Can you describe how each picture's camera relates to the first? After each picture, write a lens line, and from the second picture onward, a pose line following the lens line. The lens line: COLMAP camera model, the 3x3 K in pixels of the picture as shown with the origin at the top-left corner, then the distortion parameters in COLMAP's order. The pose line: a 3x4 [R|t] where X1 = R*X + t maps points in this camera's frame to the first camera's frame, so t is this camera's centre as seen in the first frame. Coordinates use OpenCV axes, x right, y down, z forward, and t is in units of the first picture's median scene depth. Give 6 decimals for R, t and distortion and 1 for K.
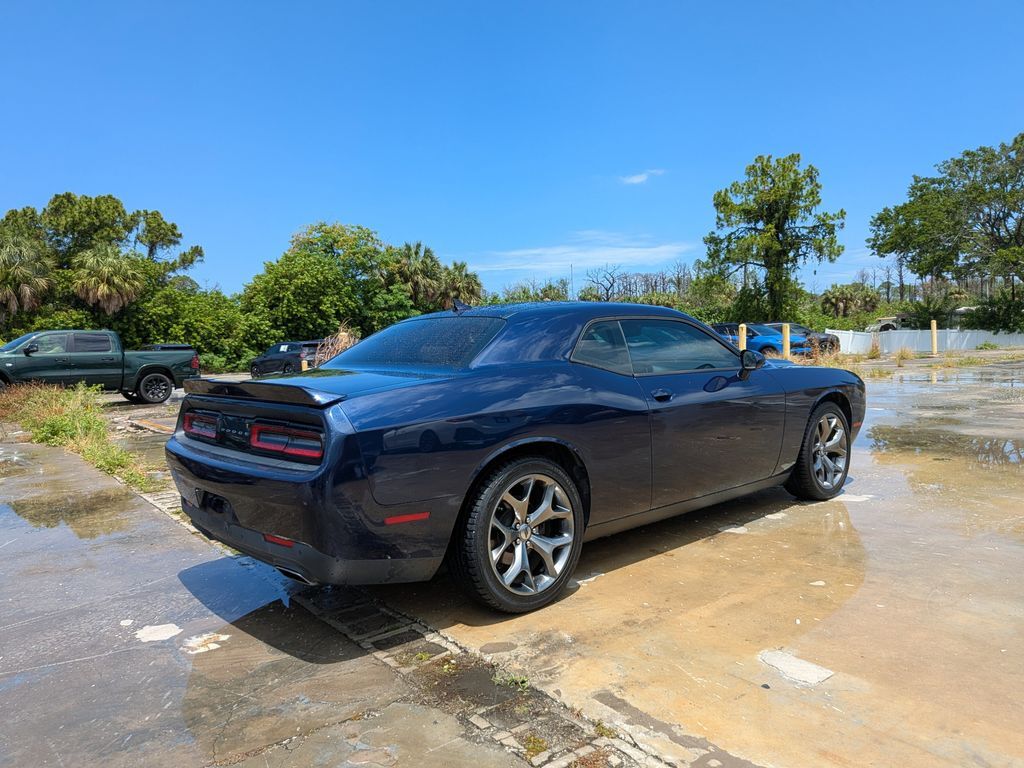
lens RADIAL K [[741.0, 0, 512.0], [0, 741.0, 384.0], [0, 0, 1]] dist [0.020922, -0.067037]
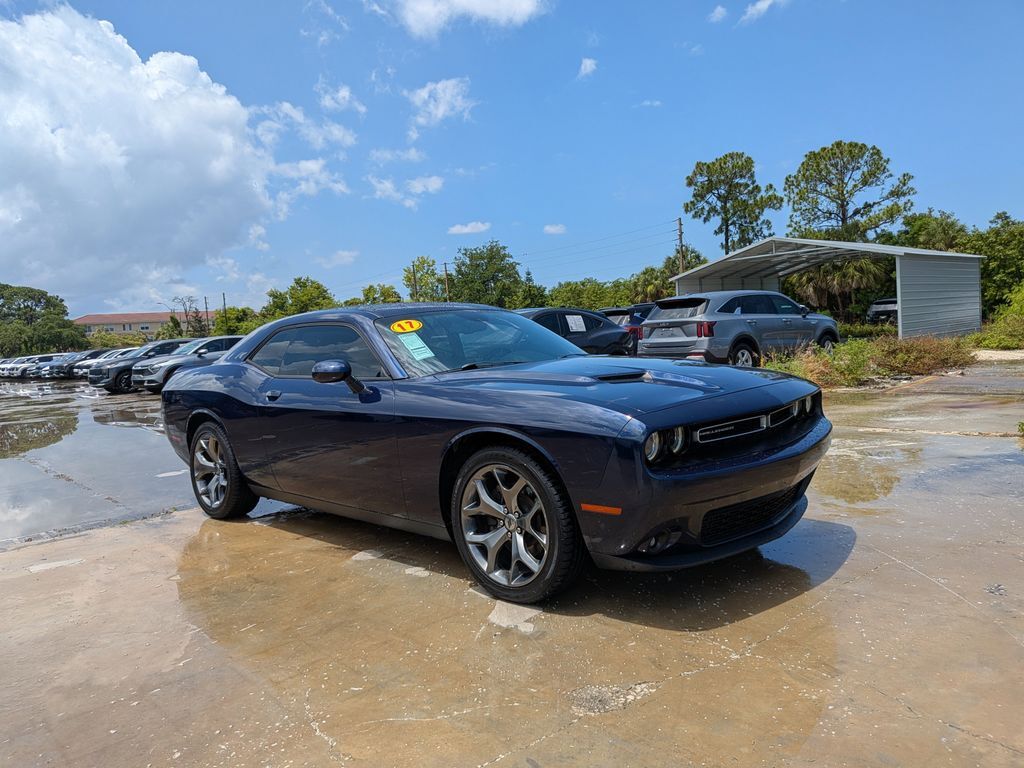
lens RADIAL K [[741.0, 0, 512.0], [0, 741.0, 384.0], [0, 0, 1]] dist [0.020922, -0.067037]
pose [[0.062840, 0.093792, -0.993607, 0.125871], [0.006081, 0.995520, 0.094357, -0.010244], [0.998005, -0.011971, 0.061988, 0.118627]]
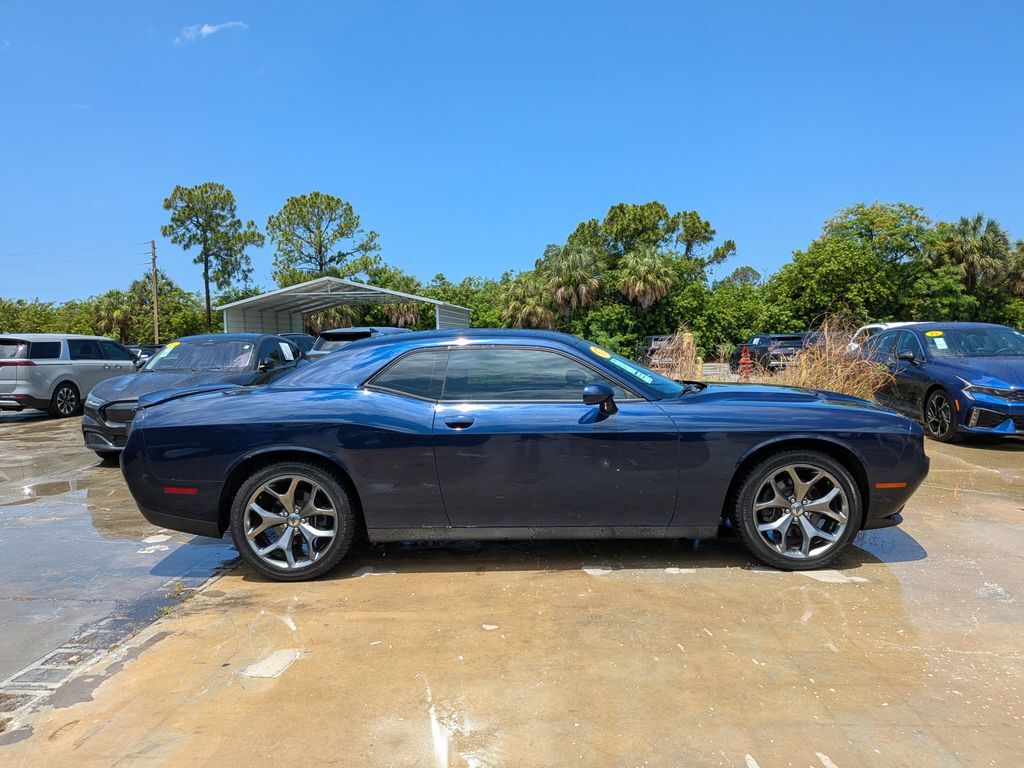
lens RADIAL K [[741.0, 0, 512.0], [0, 741.0, 384.0], [0, 0, 1]] dist [0.020922, -0.067037]
pose [[0.731785, 0.052199, -0.679534, 0.089436], [-0.040022, 0.998633, 0.033612, -0.007112], [0.680360, 0.002600, 0.732874, 0.024878]]
